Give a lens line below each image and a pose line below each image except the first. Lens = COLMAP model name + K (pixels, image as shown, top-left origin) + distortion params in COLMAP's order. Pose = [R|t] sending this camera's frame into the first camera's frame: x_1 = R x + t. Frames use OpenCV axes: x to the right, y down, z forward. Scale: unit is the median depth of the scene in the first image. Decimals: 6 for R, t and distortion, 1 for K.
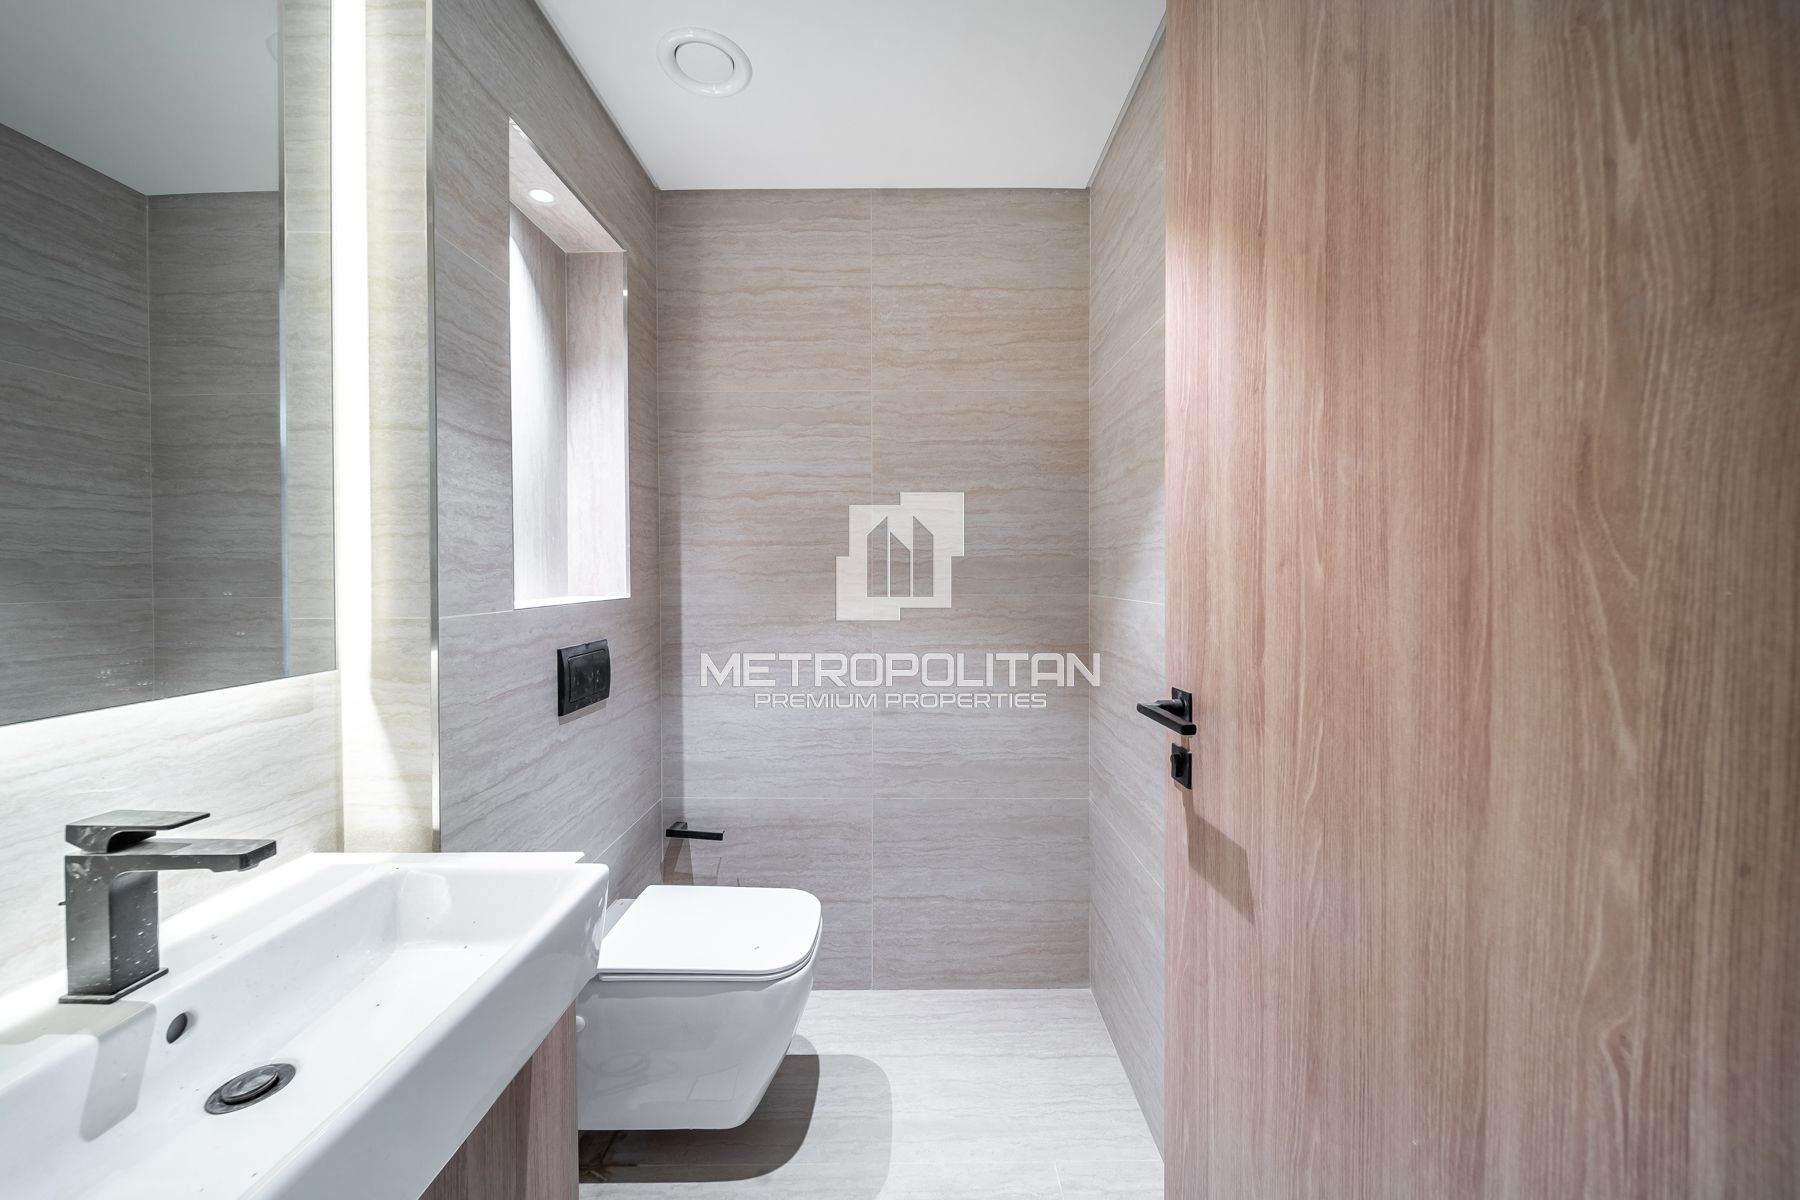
lens RADIAL K [[663.1, 0, 897.5], [0, 663.1, 584.0], [0, 0, 1]] dist [-0.001639, -0.000781]
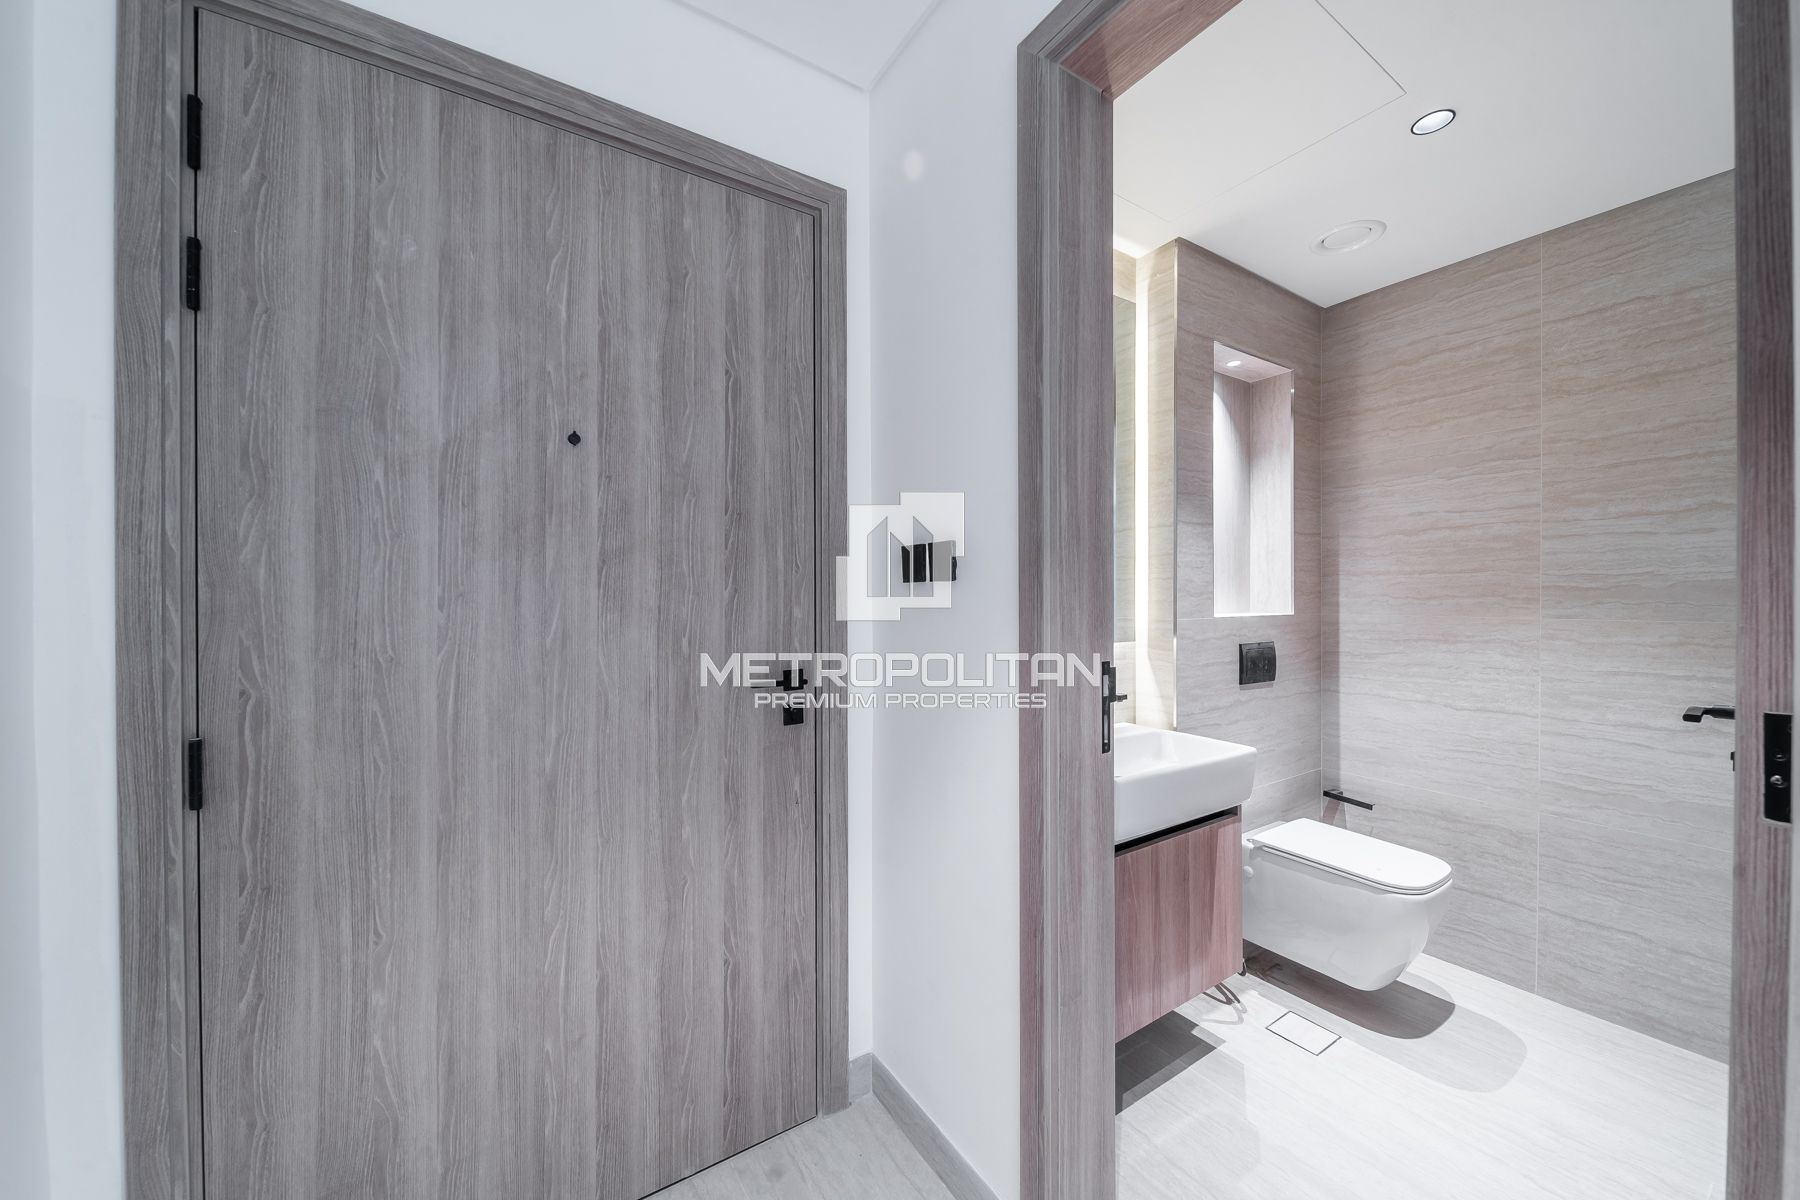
lens RADIAL K [[663.1, 0, 910.8], [0, 663.1, 593.5], [0, 0, 1]] dist [-0.001639, -0.000781]
pose [[0.567697, -0.001609, -0.823236, 0.262548], [-0.015261, 0.999806, -0.012478, 0.005291], [0.823096, 0.019647, 0.567562, -0.420597]]
